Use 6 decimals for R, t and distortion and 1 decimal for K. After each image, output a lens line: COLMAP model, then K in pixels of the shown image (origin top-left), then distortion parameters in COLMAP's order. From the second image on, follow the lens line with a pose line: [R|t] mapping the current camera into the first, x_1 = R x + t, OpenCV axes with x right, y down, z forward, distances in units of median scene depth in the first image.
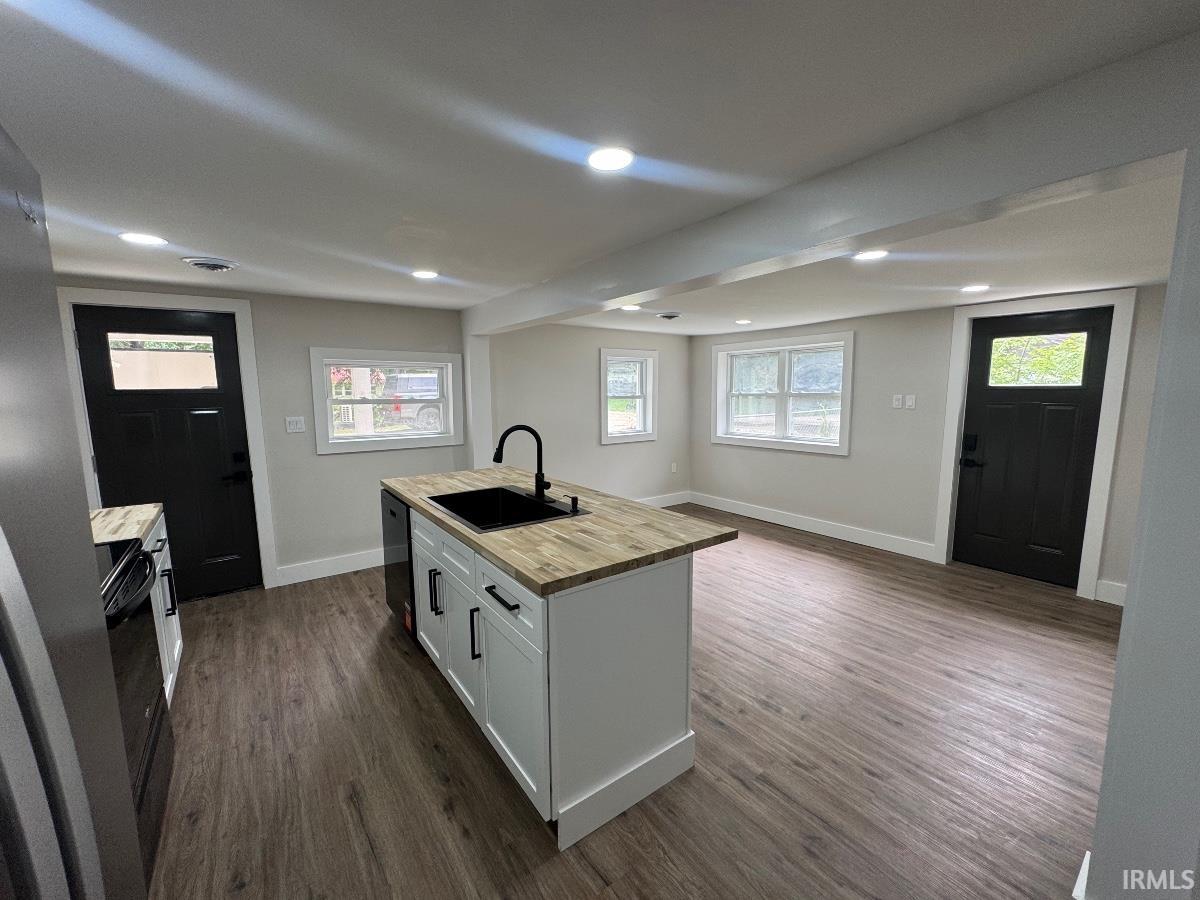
lens RADIAL K [[482.3, 0, 598.7], [0, 482.3, 449.1], [0, 0, 1]] dist [-0.005008, 0.000574]
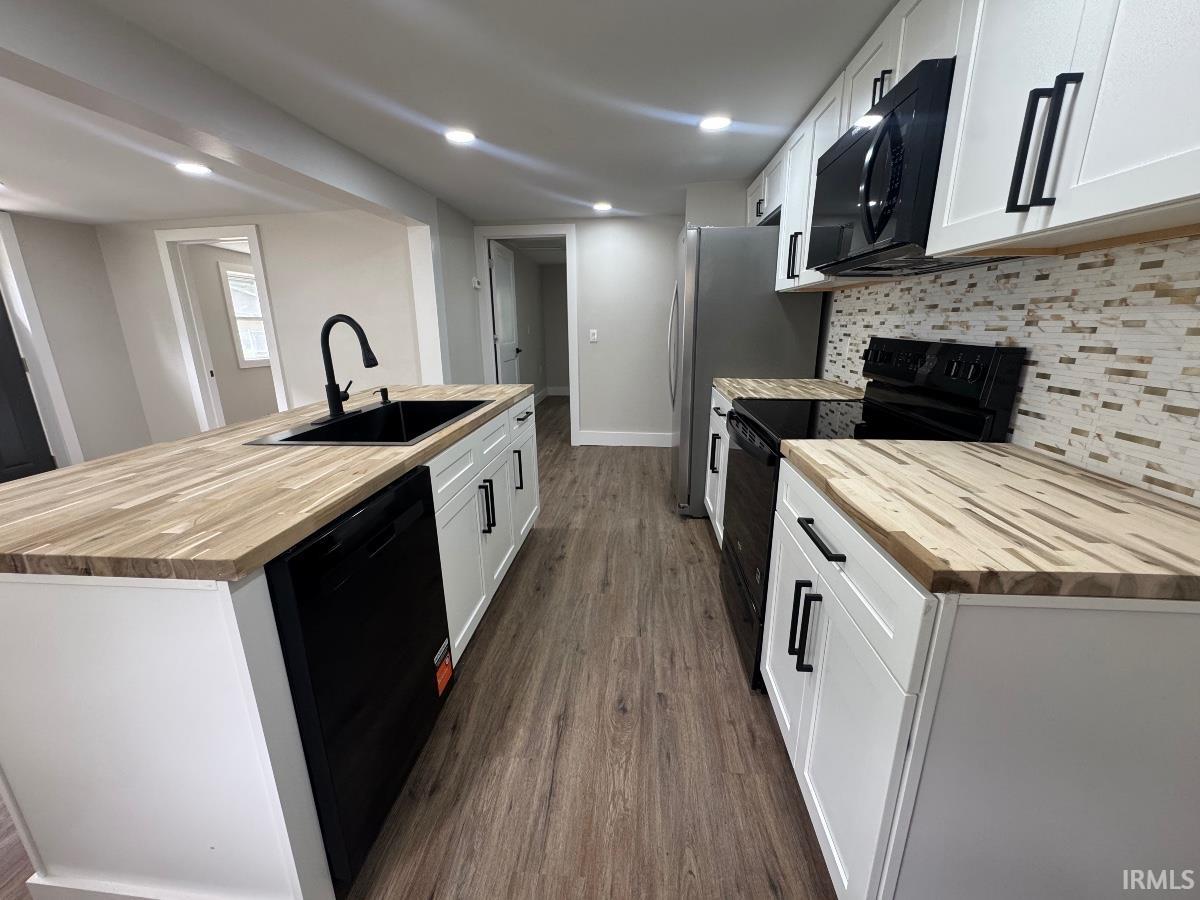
lens RADIAL K [[482.3, 0, 601.1], [0, 482.3, 448.7], [0, 0, 1]] dist [-0.005008, 0.000574]
pose [[-0.751605, -0.150177, 0.642290, -0.797657], [0.104272, 0.934443, 0.340506, -0.056251], [-0.651319, 0.322899, -0.686673, 1.103907]]
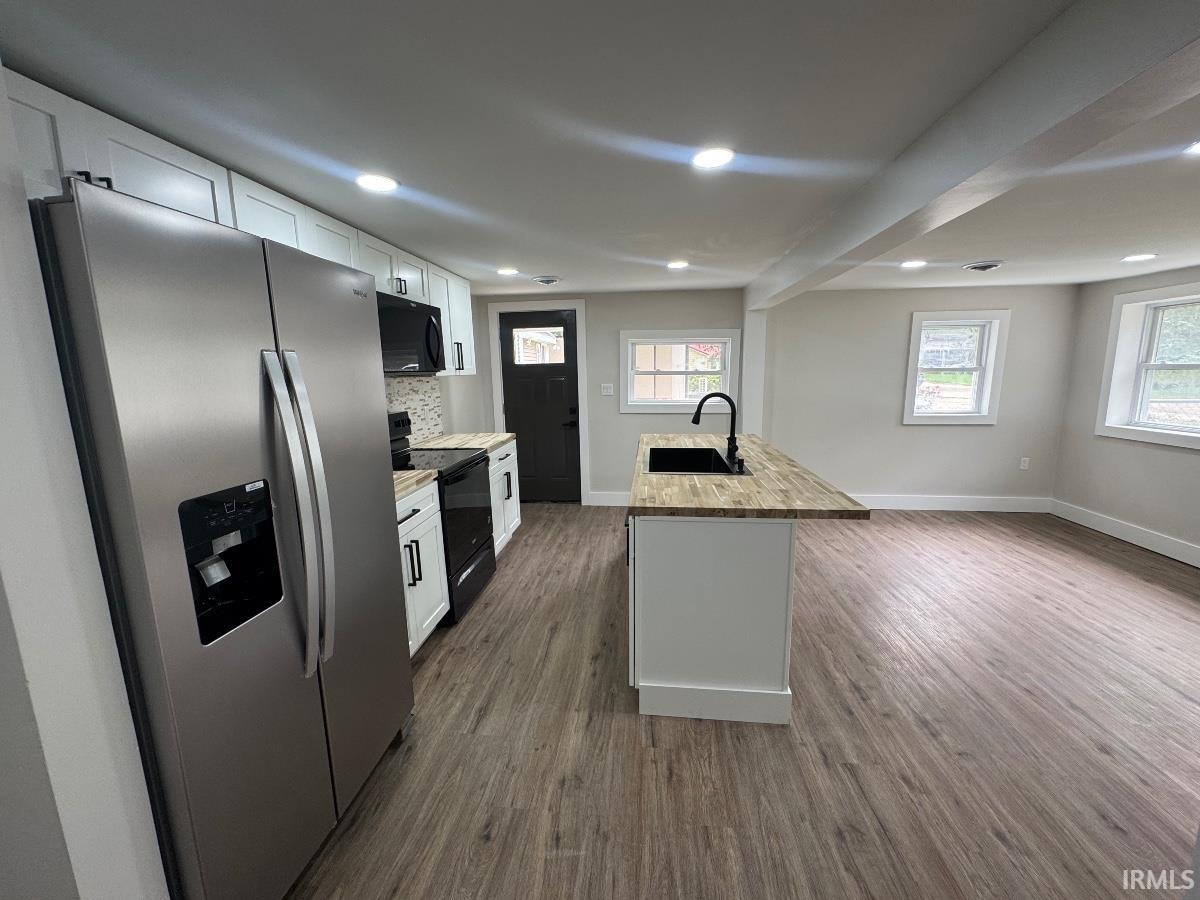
lens RADIAL K [[482.3, 0, 598.0], [0, 482.3, 447.4], [0, 0, 1]] dist [-0.005008, 0.000574]
pose [[0.738296, 0.107530, -0.665850, 0.340128], [-0.074422, 0.994169, 0.078032, 0.009141], [0.670358, -0.008057, 0.741994, -0.026201]]
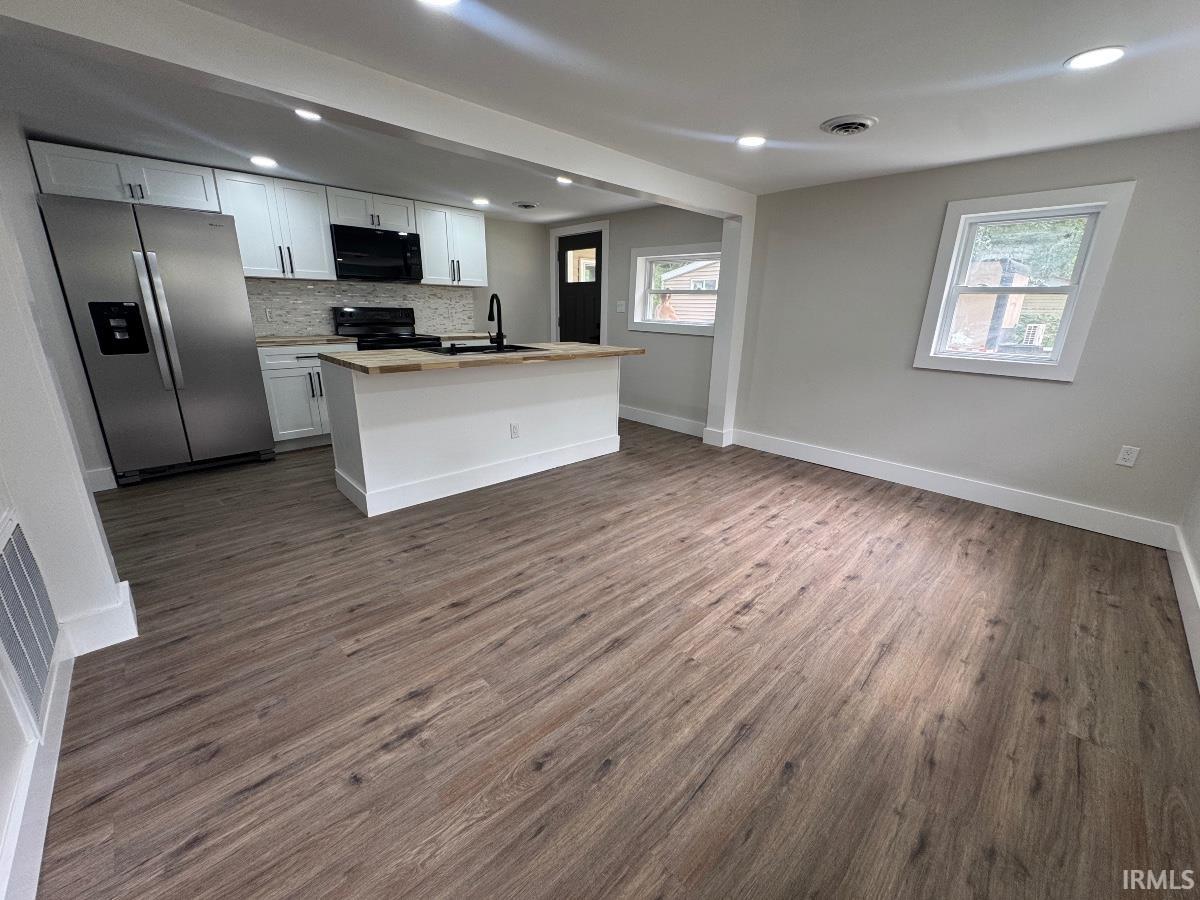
lens RADIAL K [[482.3, 0, 598.6], [0, 482.3, 446.5], [0, 0, 1]] dist [-0.005008, 0.000574]
pose [[0.130222, 0.287092, -0.949010, 1.084264], [-0.143156, 0.952575, 0.268526, -0.038472], [0.981096, 0.100889, 0.165145, 0.939171]]
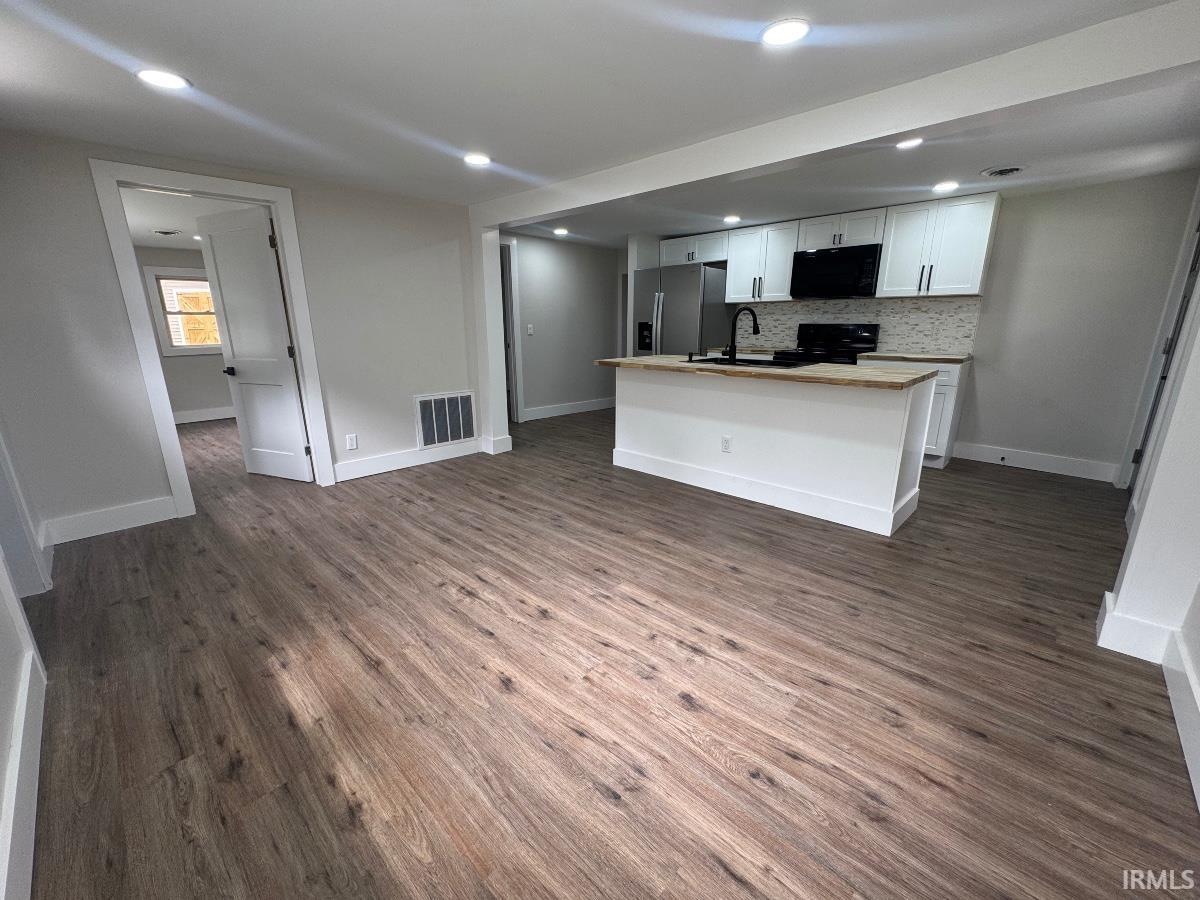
lens RADIAL K [[482.3, 0, 599.0], [0, 482.3, 443.5], [0, 0, 1]] dist [-0.005008, 0.000574]
pose [[-0.984071, 0.055502, -0.168891, 0.413793], [-0.009555, 0.932132, 0.361993, -0.150370], [0.177519, 0.357840, -0.916754, 1.951227]]
